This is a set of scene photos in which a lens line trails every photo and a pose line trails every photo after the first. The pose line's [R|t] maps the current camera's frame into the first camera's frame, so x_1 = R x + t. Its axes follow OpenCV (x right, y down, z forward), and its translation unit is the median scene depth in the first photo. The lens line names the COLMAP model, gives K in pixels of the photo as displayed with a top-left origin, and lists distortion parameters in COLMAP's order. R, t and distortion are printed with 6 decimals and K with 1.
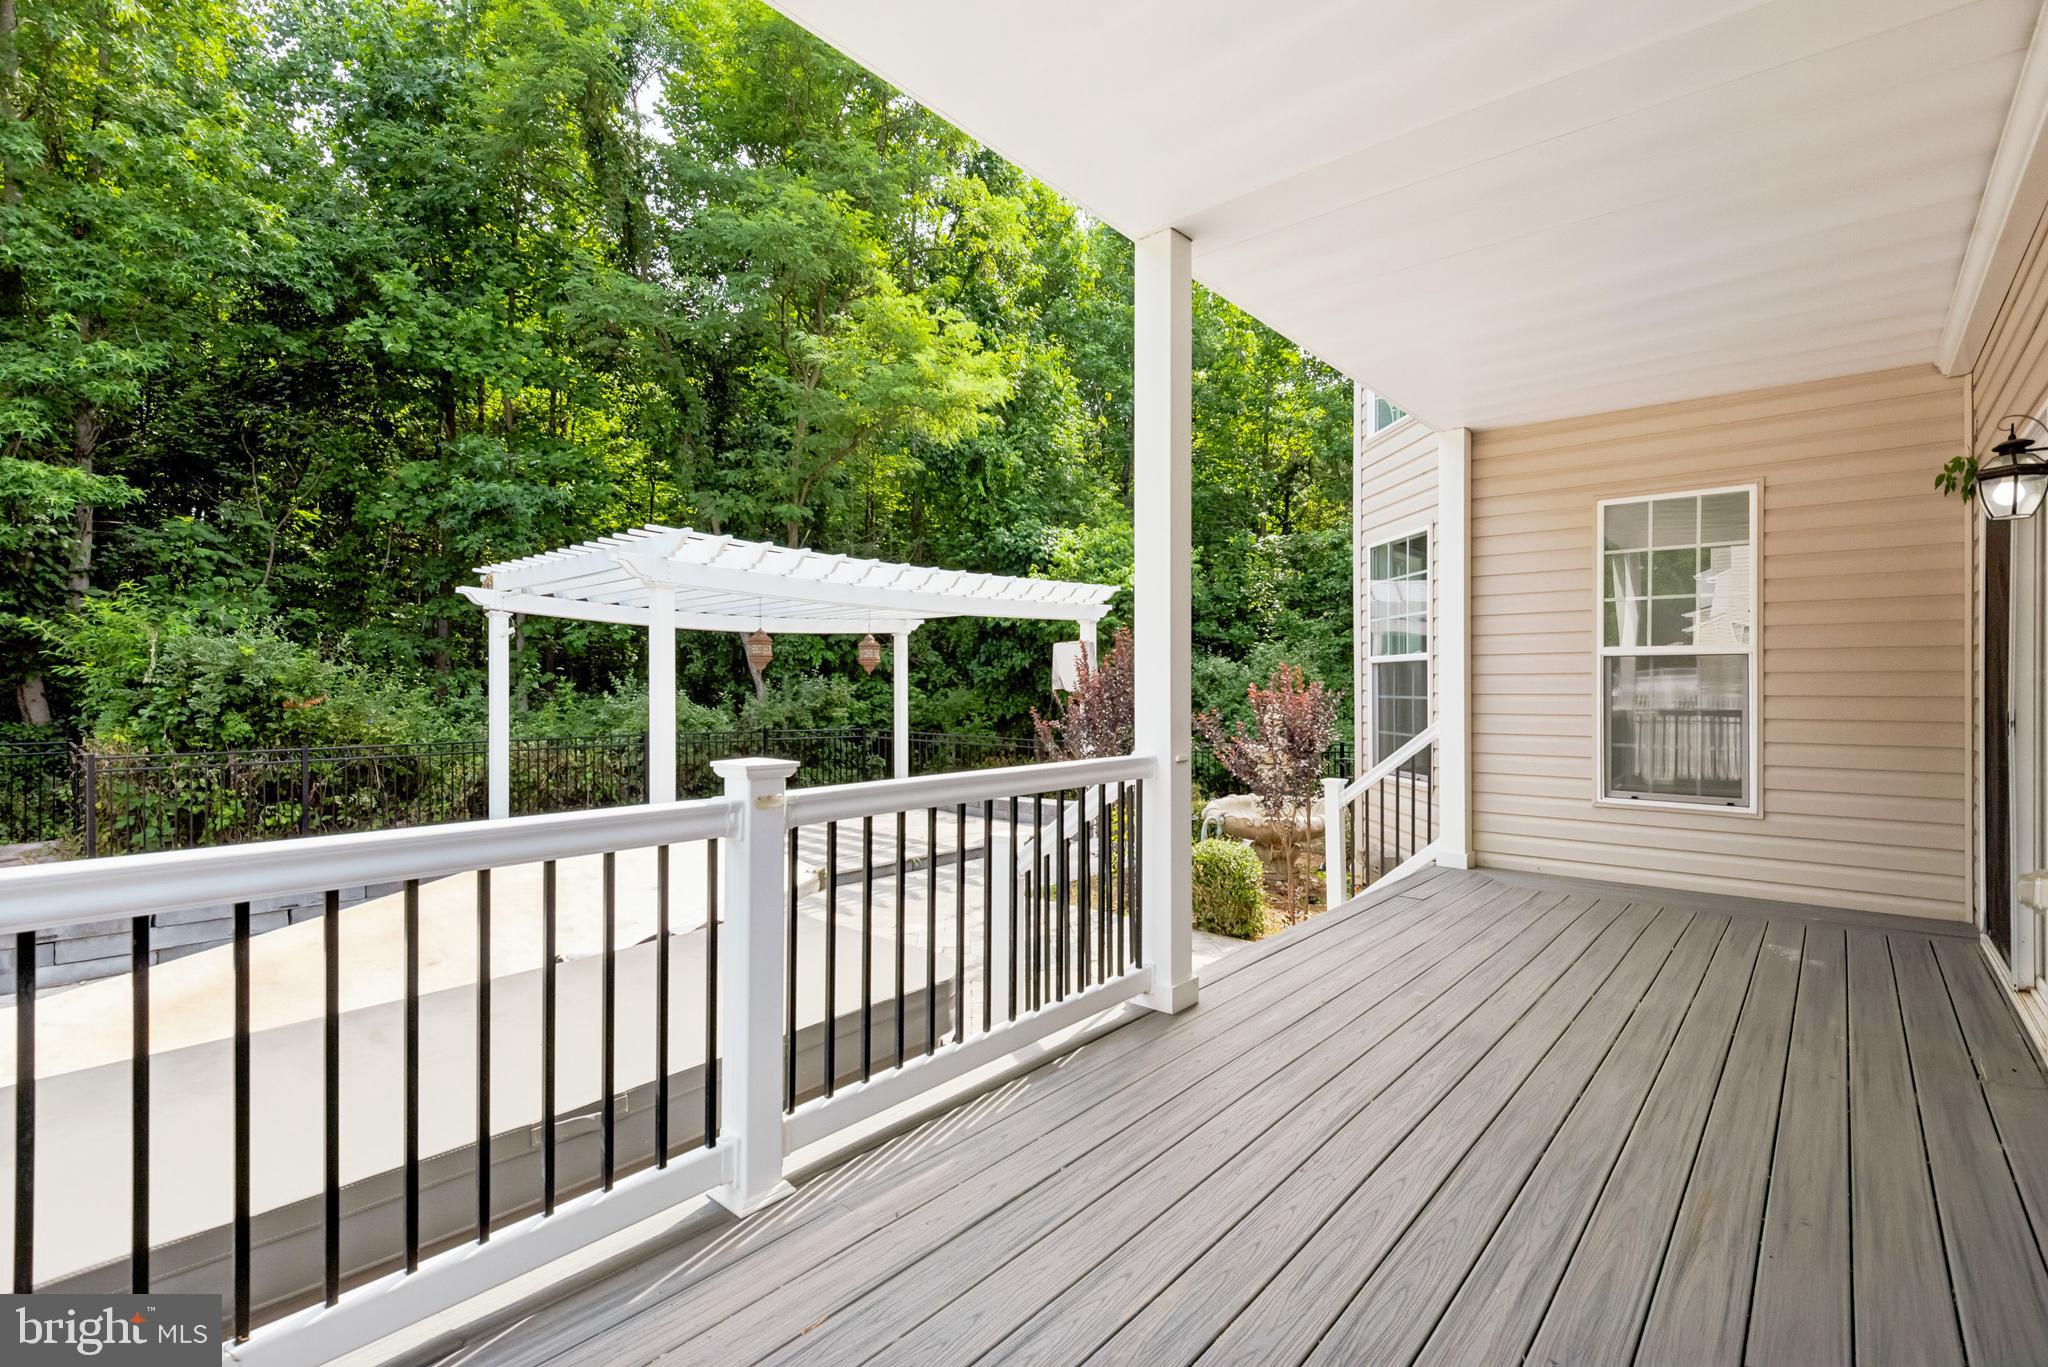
lens RADIAL K [[925.7, 0, 1036.0], [0, 925.7, 686.6], [0, 0, 1]] dist [0.010872, -0.001026]
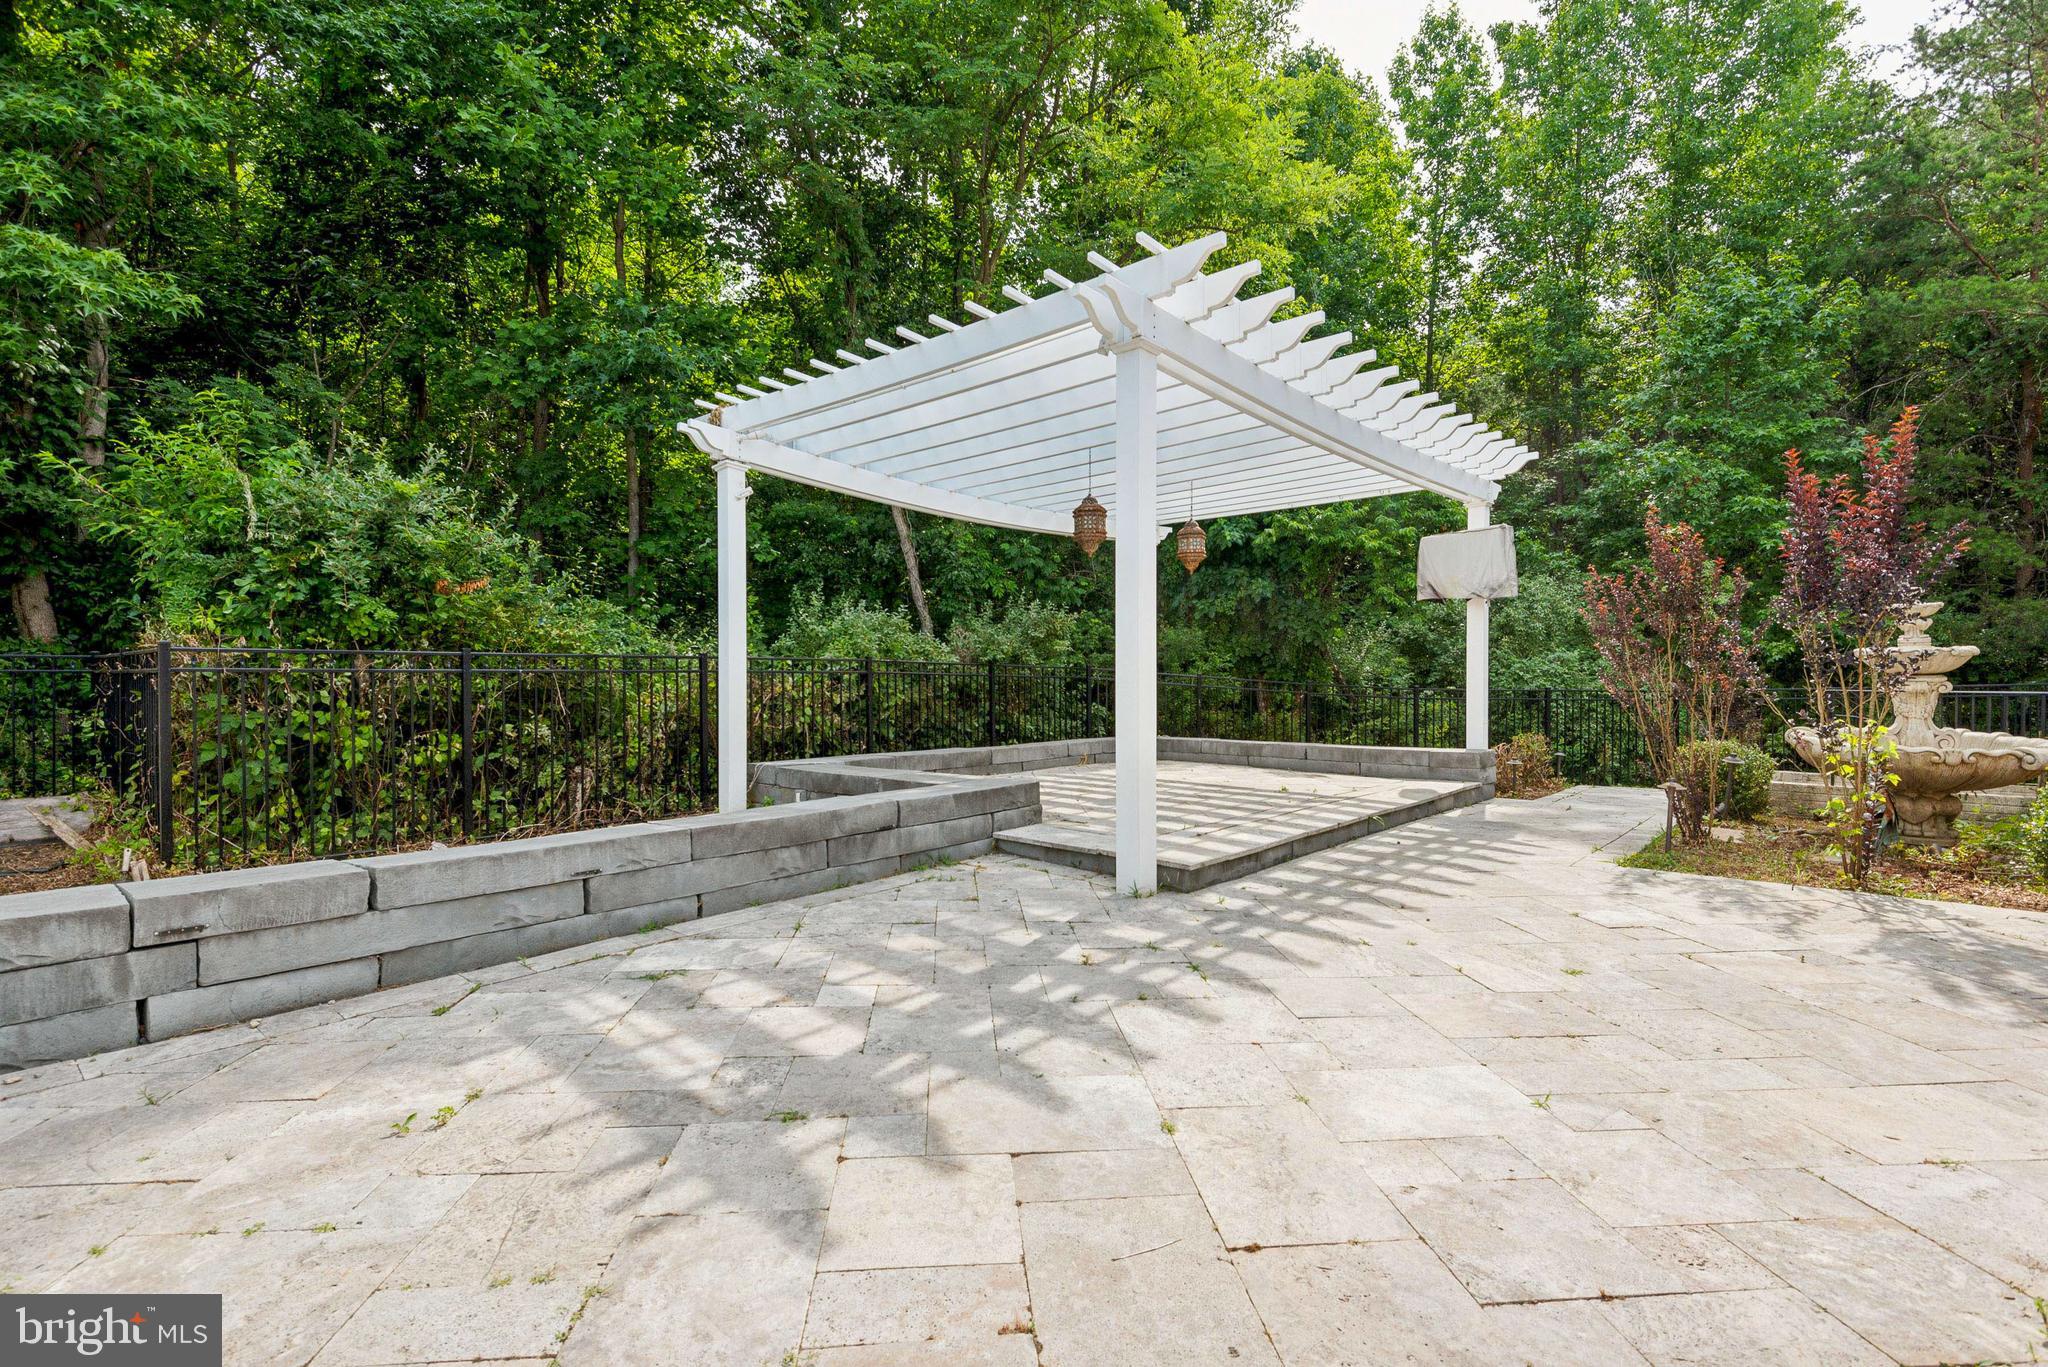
lens RADIAL K [[925.7, 0, 1012.9], [0, 925.7, 681.3], [0, 0, 1]] dist [0.010872, -0.001026]
pose [[0.999789, 0.000982, 0.020513, -0.392978], [-0.000970, 0.999999, -0.000587, 0.085414], [-0.020514, 0.000567, 0.999789, 0.311852]]
